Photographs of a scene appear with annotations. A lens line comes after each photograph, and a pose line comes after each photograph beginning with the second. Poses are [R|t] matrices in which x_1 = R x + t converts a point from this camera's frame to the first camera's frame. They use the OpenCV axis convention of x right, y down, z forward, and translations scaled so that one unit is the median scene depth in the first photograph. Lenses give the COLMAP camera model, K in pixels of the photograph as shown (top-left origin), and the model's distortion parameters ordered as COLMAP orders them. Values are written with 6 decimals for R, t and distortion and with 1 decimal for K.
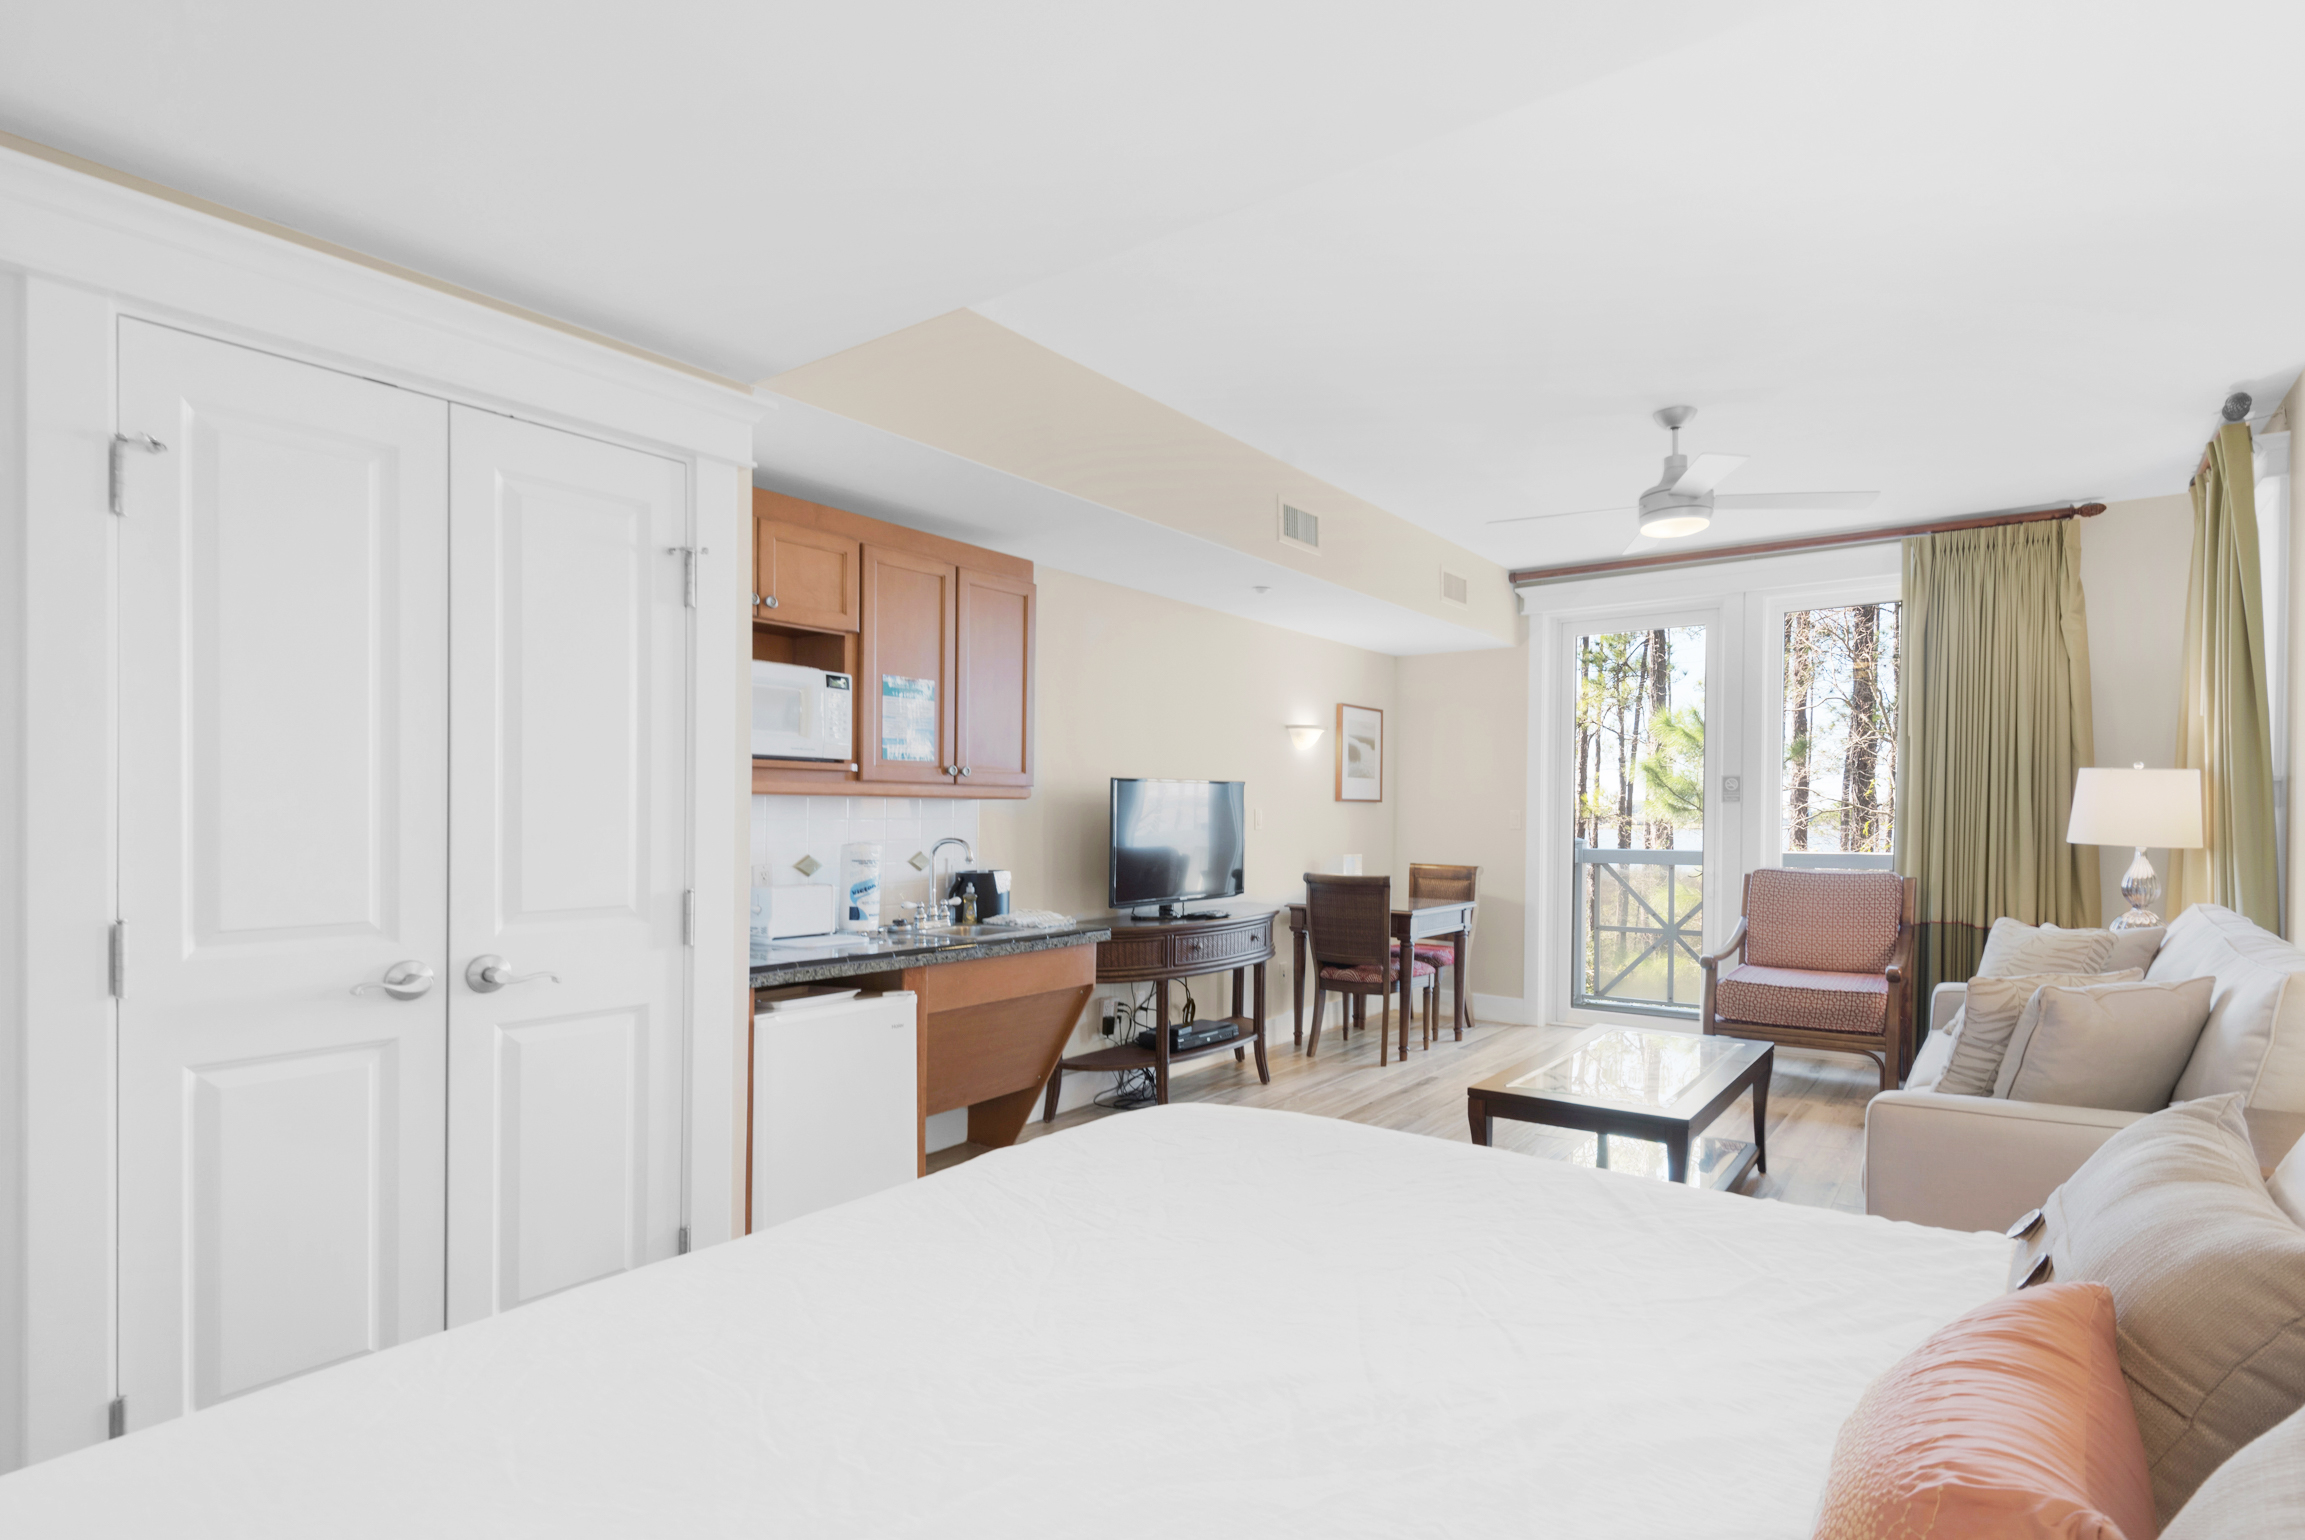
lens RADIAL K [[1136.3, 0, 1152.7], [0, 1136.3, 856.4], [0, 0, 1]] dist [0.002038, -0.000538]
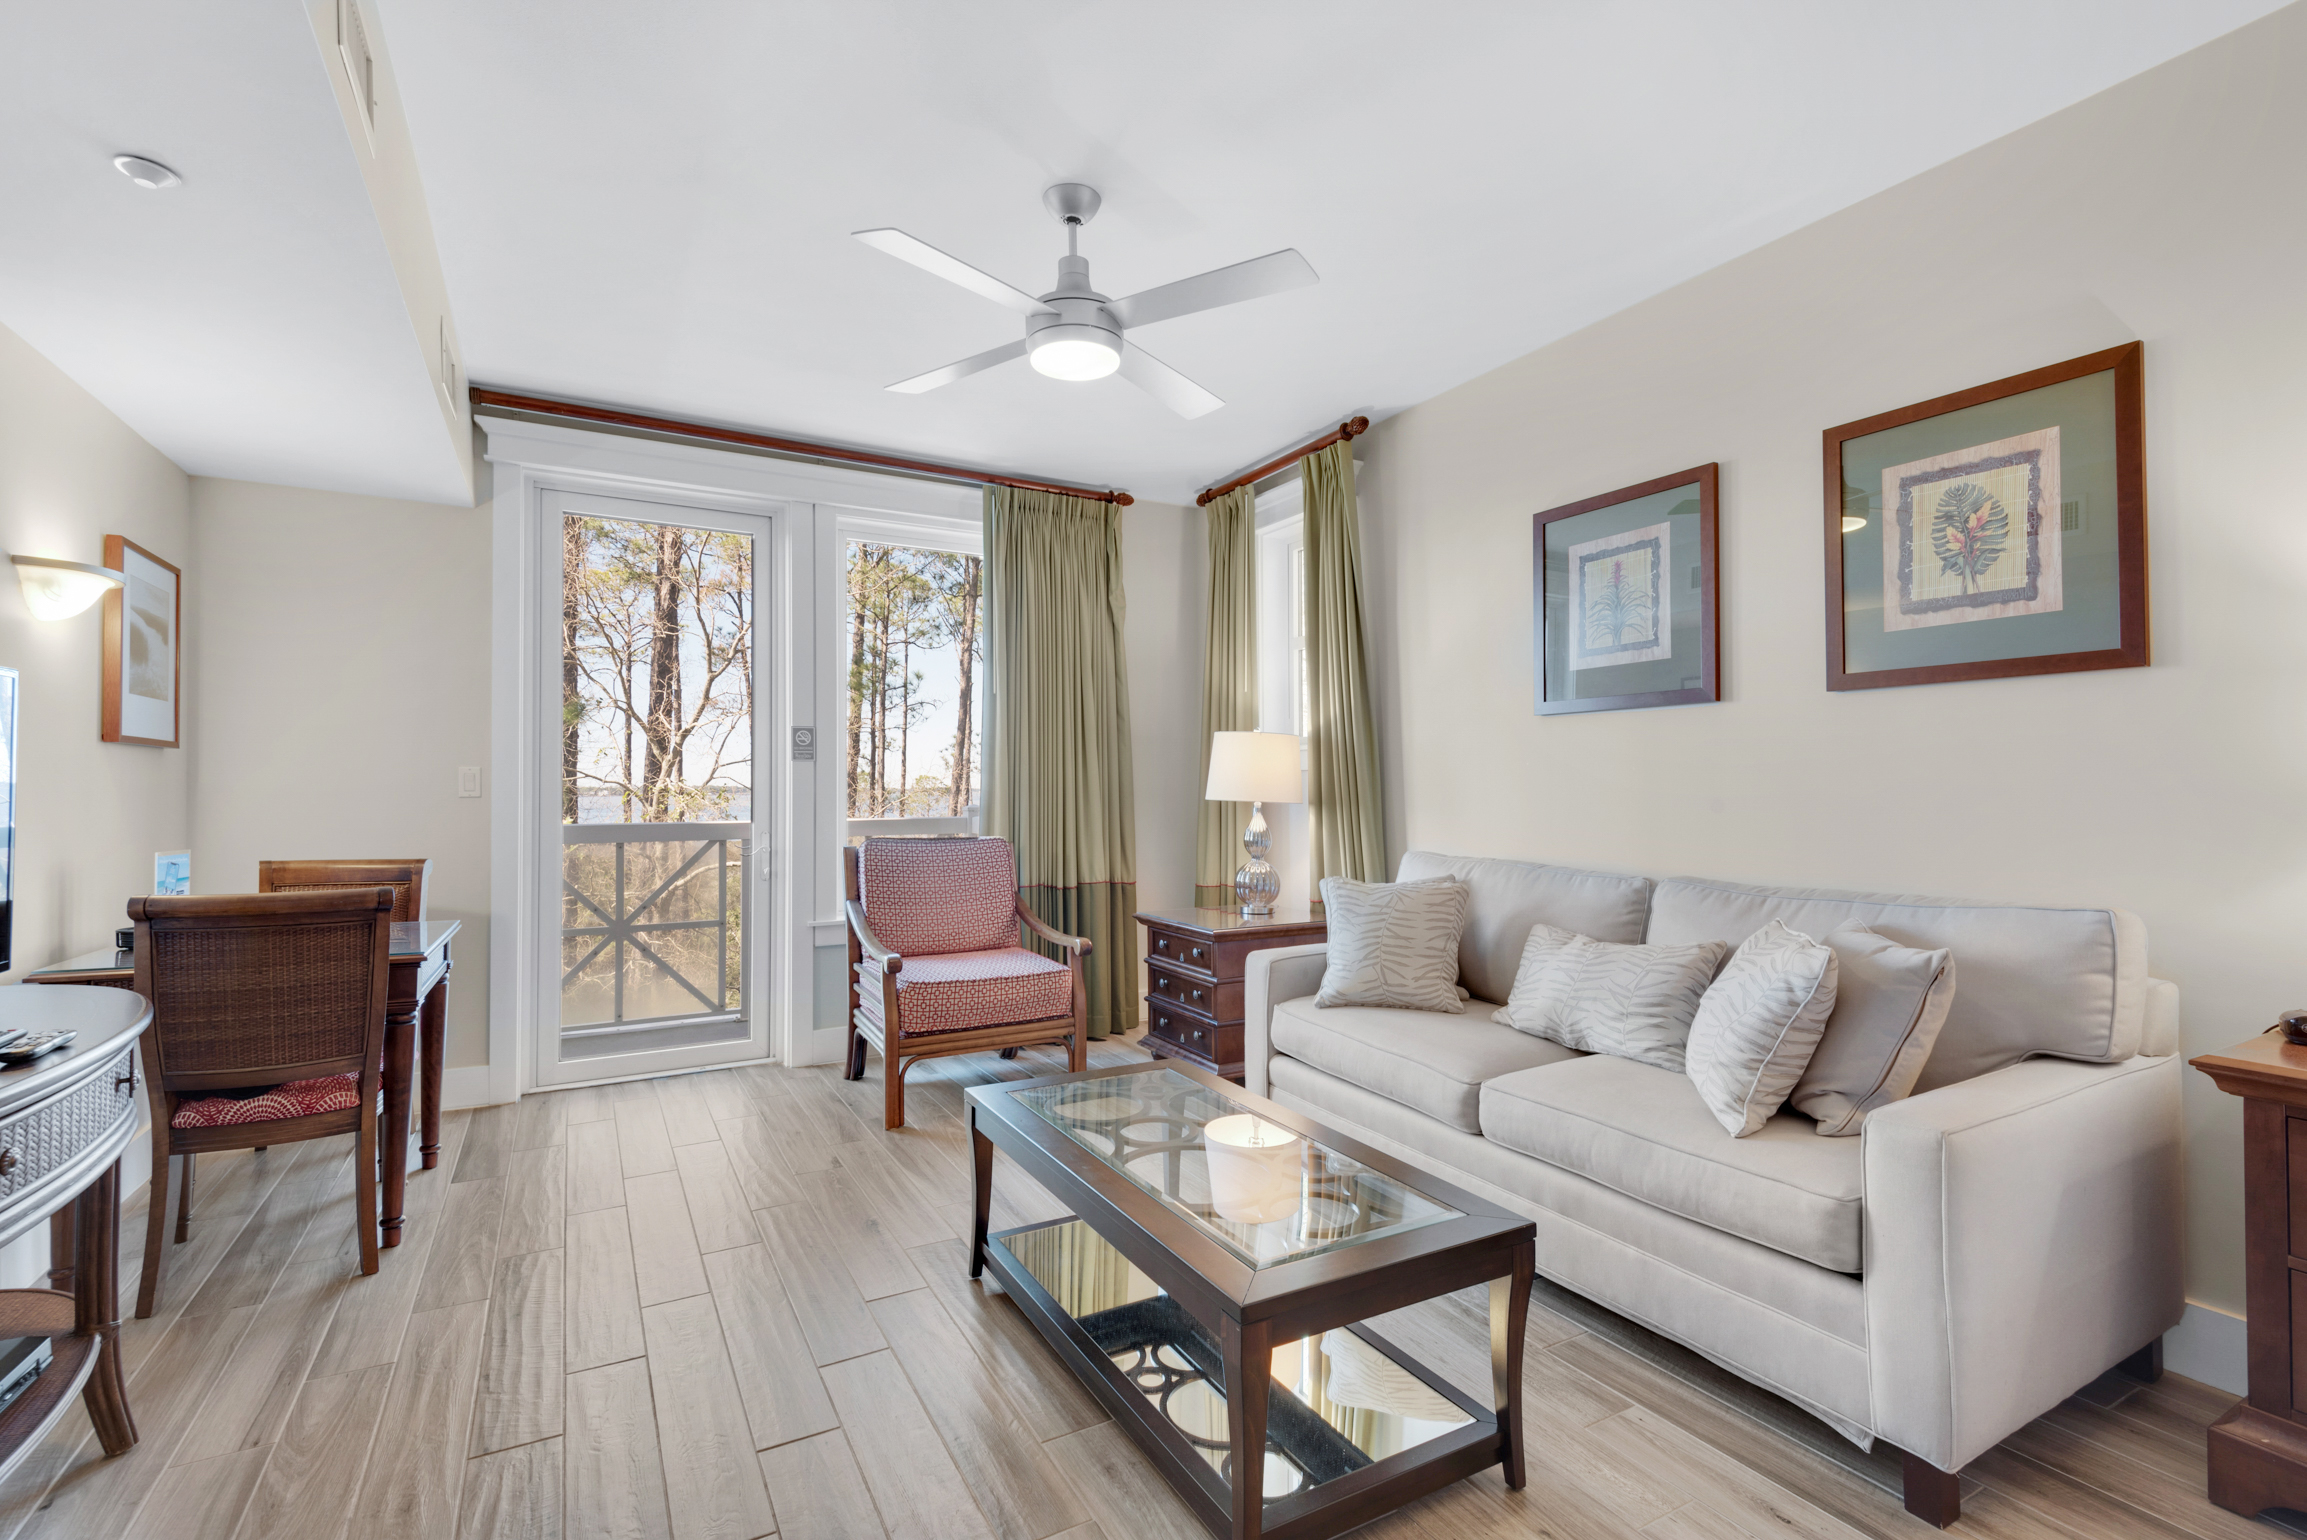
lens RADIAL K [[1057.8, 0, 1163.8], [0, 1057.8, 794.0], [0, 0, 1]] dist [0.002308, -0.003743]
pose [[0.381510, -0.005258, 0.924350, -0.103163], [0.033413, 0.999409, -0.008105, -0.010392], [-0.923761, 0.033977, 0.381460, 0.562797]]
